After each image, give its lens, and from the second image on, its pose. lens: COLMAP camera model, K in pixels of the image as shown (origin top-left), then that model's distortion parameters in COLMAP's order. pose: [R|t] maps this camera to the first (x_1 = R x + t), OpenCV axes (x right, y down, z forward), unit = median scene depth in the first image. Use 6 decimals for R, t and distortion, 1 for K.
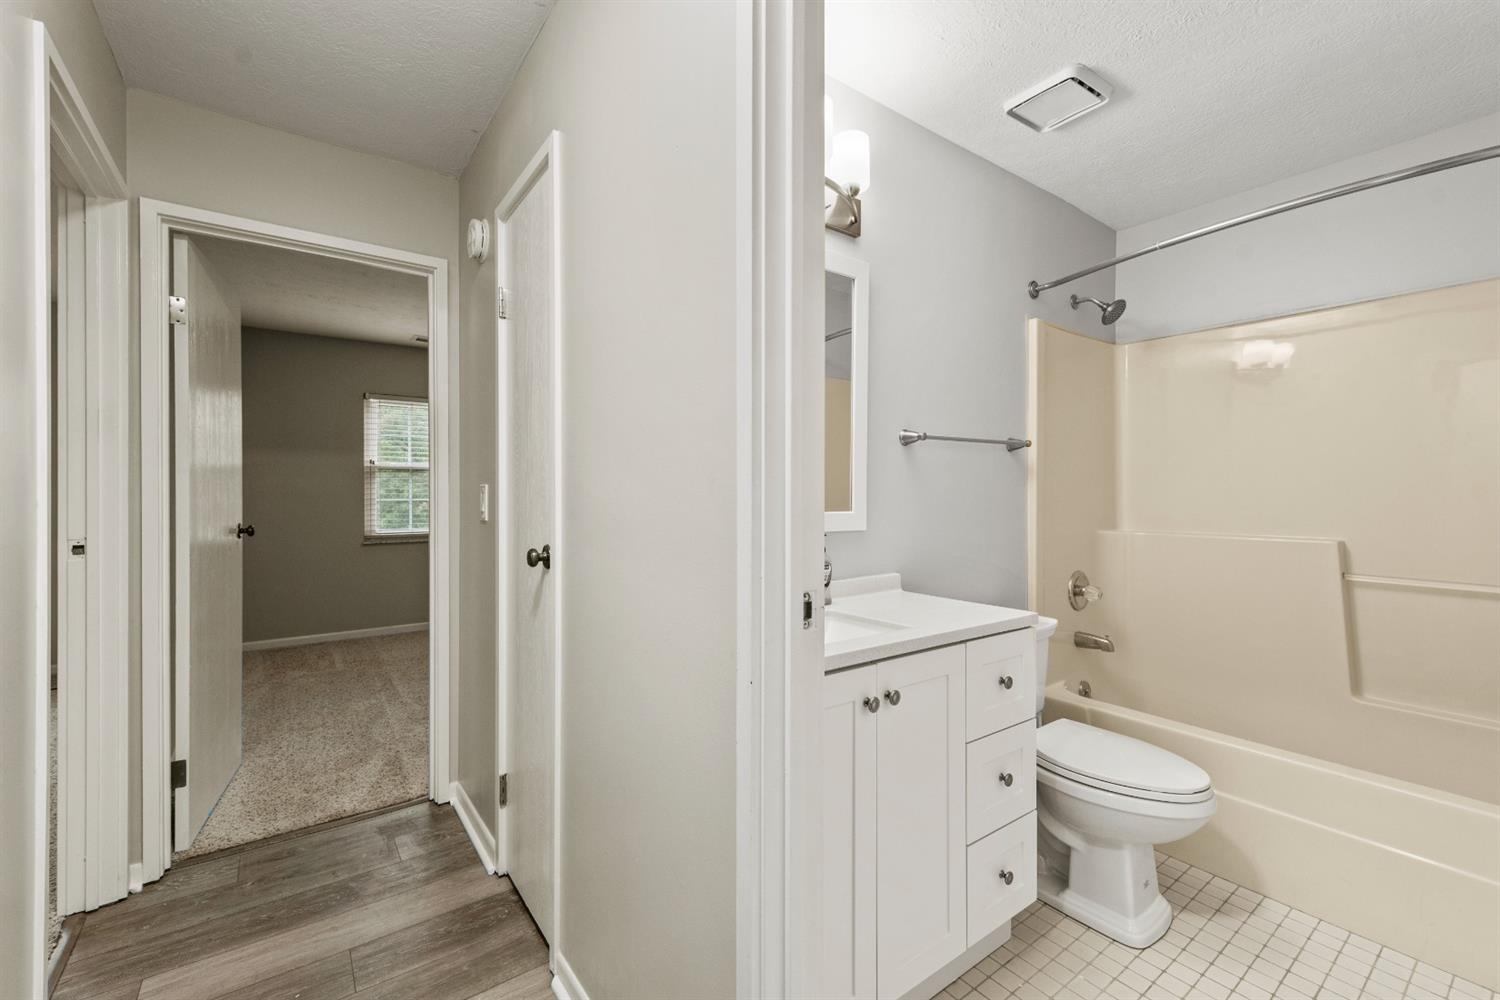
lens RADIAL K [[624.5, 0, 750.0], [0, 624.5, 500.0], [0, 0, 1]] dist [0.003189, 0.000345]
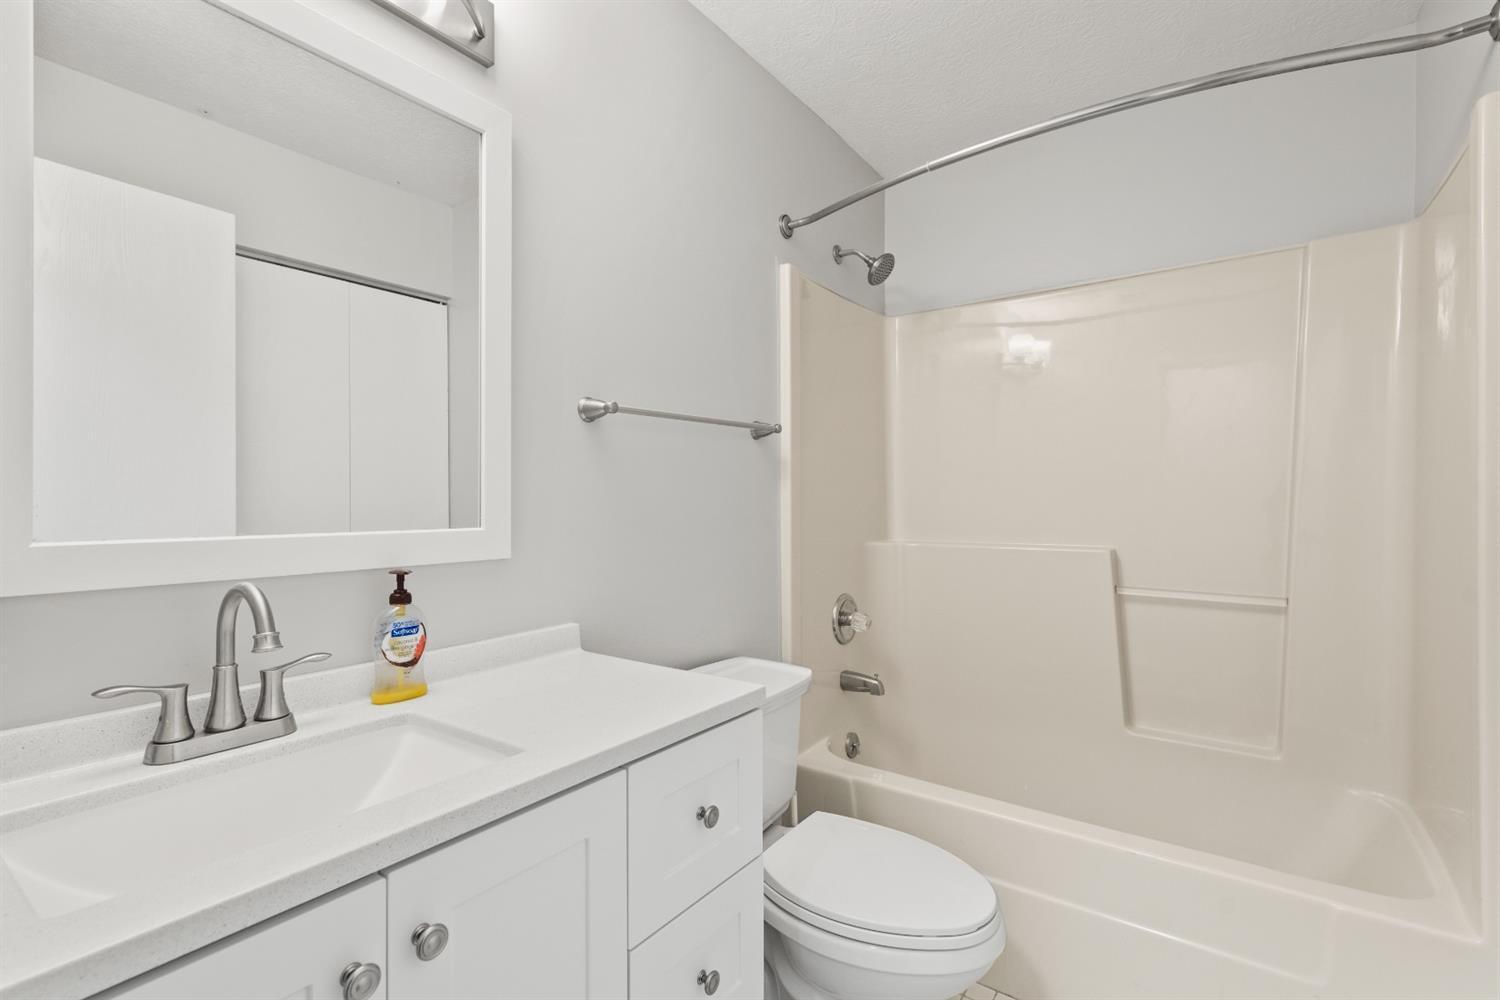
lens RADIAL K [[682.2, 0, 750.0], [0, 682.2, 500.0], [0, 0, 1]] dist [-0.000699, -0.000194]
pose [[0.950351, -0.005184, 0.311137, 0.156525], [0.006901, 0.999966, -0.004416, -0.002113], [-0.311103, 0.006344, 0.950355, 0.235578]]
